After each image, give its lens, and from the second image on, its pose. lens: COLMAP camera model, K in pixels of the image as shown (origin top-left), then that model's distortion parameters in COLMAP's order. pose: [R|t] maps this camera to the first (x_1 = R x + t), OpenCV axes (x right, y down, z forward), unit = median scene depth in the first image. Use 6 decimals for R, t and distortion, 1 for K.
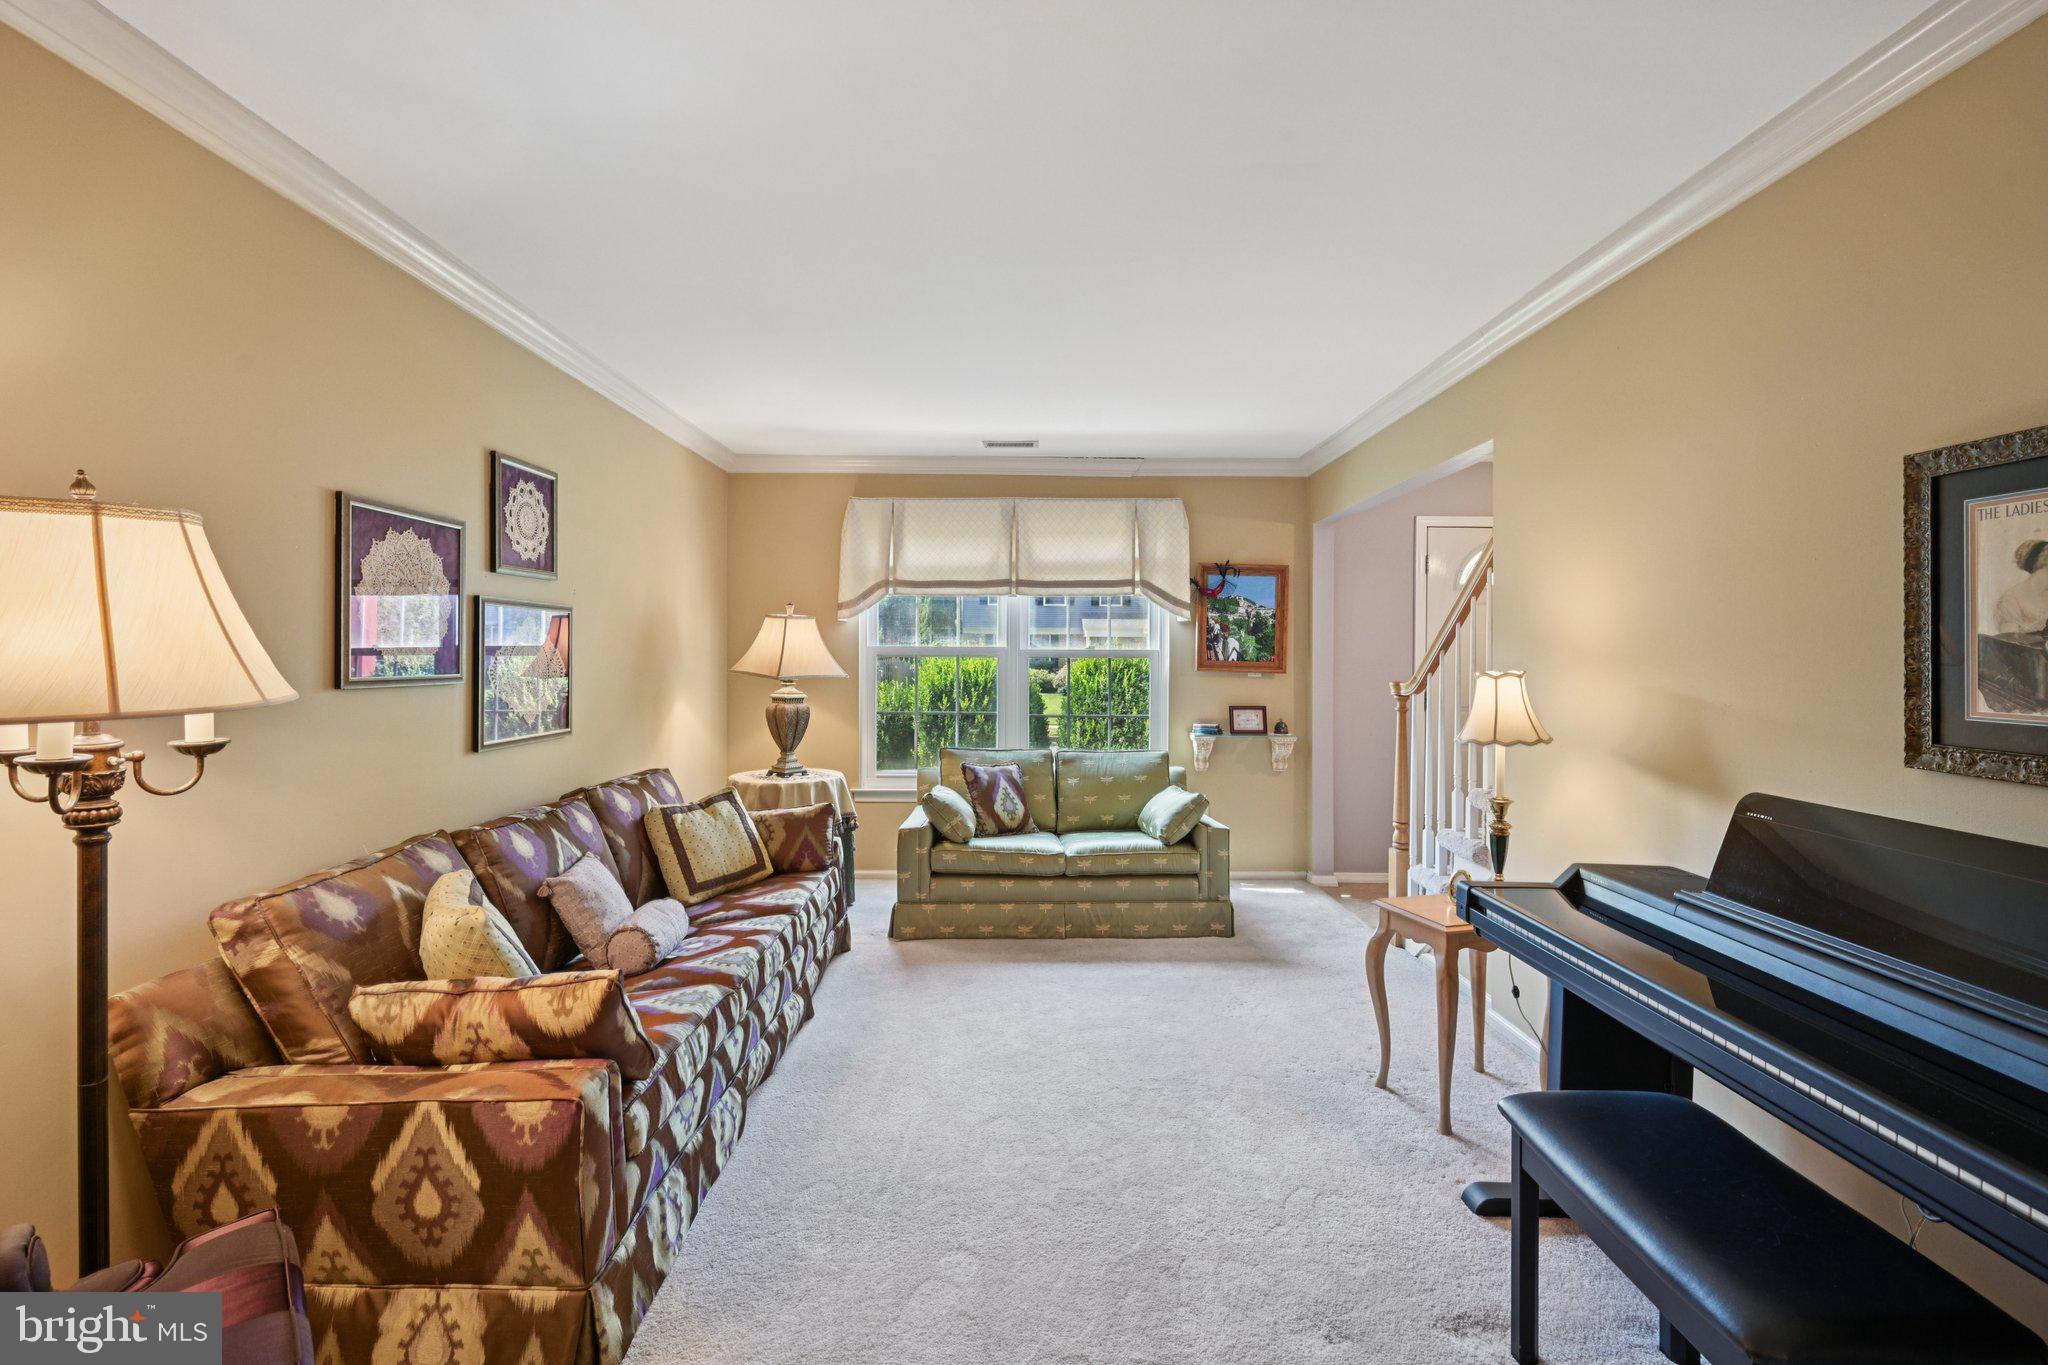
lens RADIAL K [[878.9, 0, 1027.2], [0, 878.9, 662.6], [0, 0, 1]] dist [-0.002029, -0.000793]
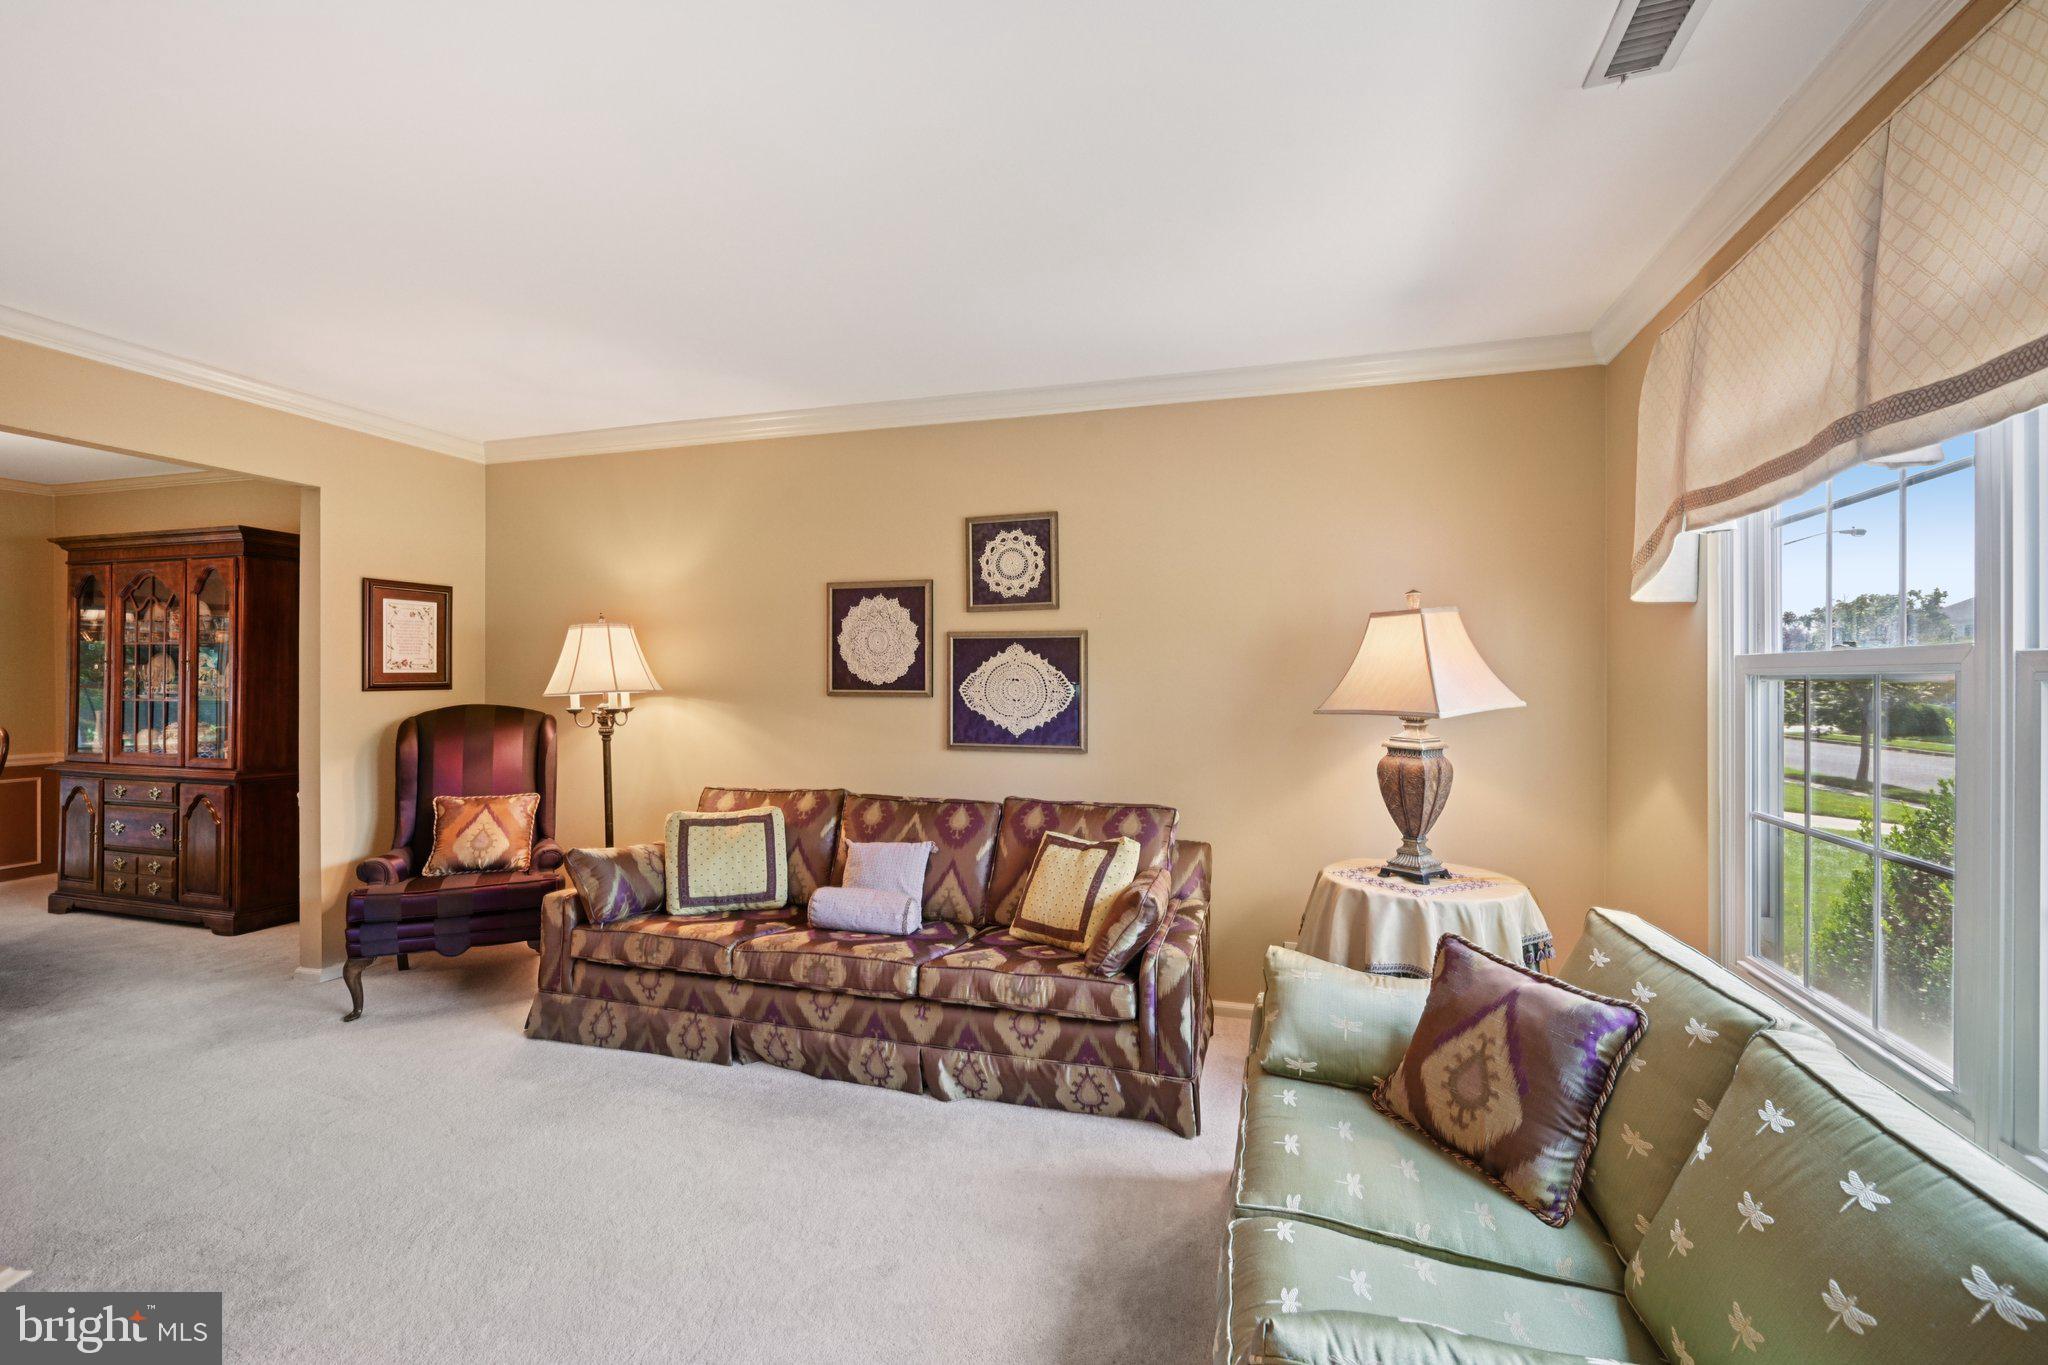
lens RADIAL K [[878.9, 0, 1029.5], [0, 878.9, 695.7], [0, 0, 1]] dist [-0.002029, -0.000793]
pose [[-0.279883, 0.009695, -0.959985, 0.542185], [-0.009716, 0.999869, 0.012930, 0.000188], [0.959985, 0.012946, -0.279752, 1.320491]]
